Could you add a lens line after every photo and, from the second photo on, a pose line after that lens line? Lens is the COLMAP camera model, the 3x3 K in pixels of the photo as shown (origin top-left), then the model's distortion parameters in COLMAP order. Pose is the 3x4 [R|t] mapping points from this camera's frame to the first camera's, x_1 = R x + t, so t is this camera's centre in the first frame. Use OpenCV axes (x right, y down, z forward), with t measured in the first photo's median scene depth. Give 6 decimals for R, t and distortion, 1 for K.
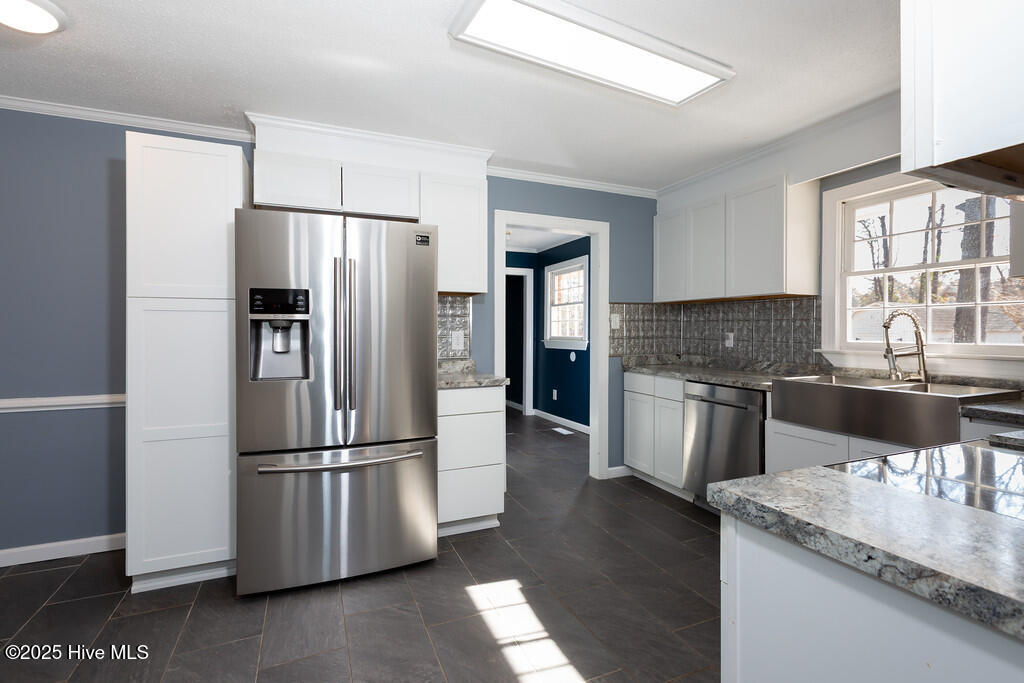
lens RADIAL K [[469.6, 0, 510.6], [0, 469.6, 336.2], [0, 0, 1]] dist [0.004257, 0.000344]
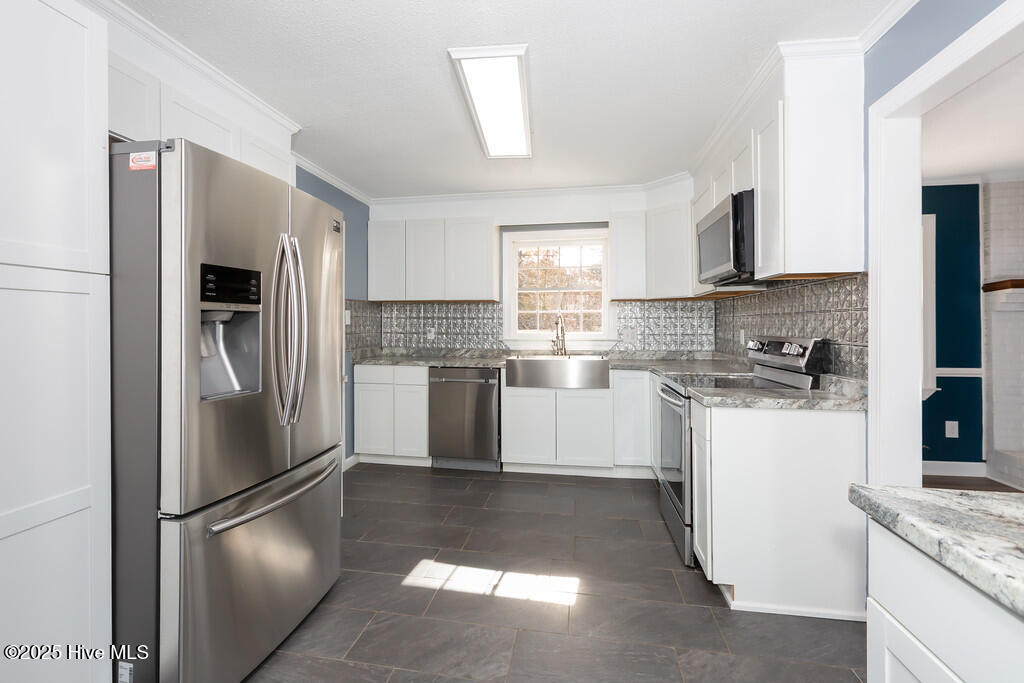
lens RADIAL K [[462.8, 0, 513.2], [0, 462.8, 321.9], [0, 0, 1]] dist [0.001348, 0.000078]
pose [[0.530689, 0.006666, 0.847541, -0.723530], [0.010955, 0.999832, -0.014724, -0.004651], [-0.847496, 0.017098, 0.530526, 0.240418]]
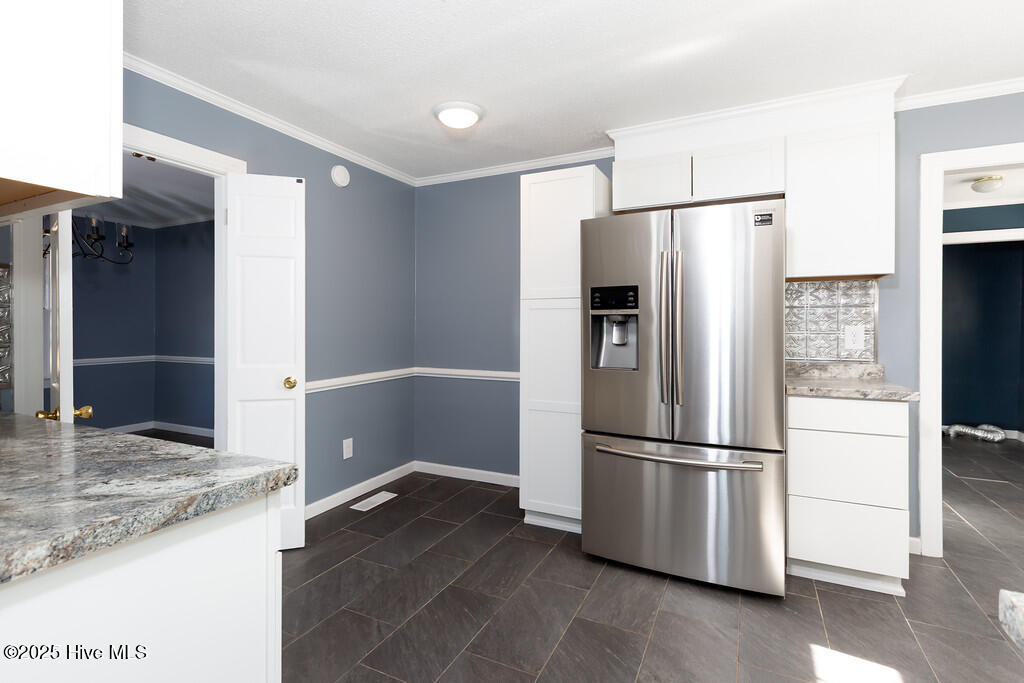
lens RADIAL K [[492.1, 0, 511.9], [0, 492.1, 332.4], [0, 0, 1]] dist [-0.000733, 0.000411]
pose [[0.645080, 0.011601, -0.764027, 0.197506], [-0.009511, 0.999929, 0.007152, 0.000092], [0.764056, 0.002654, 0.645145, 0.066435]]
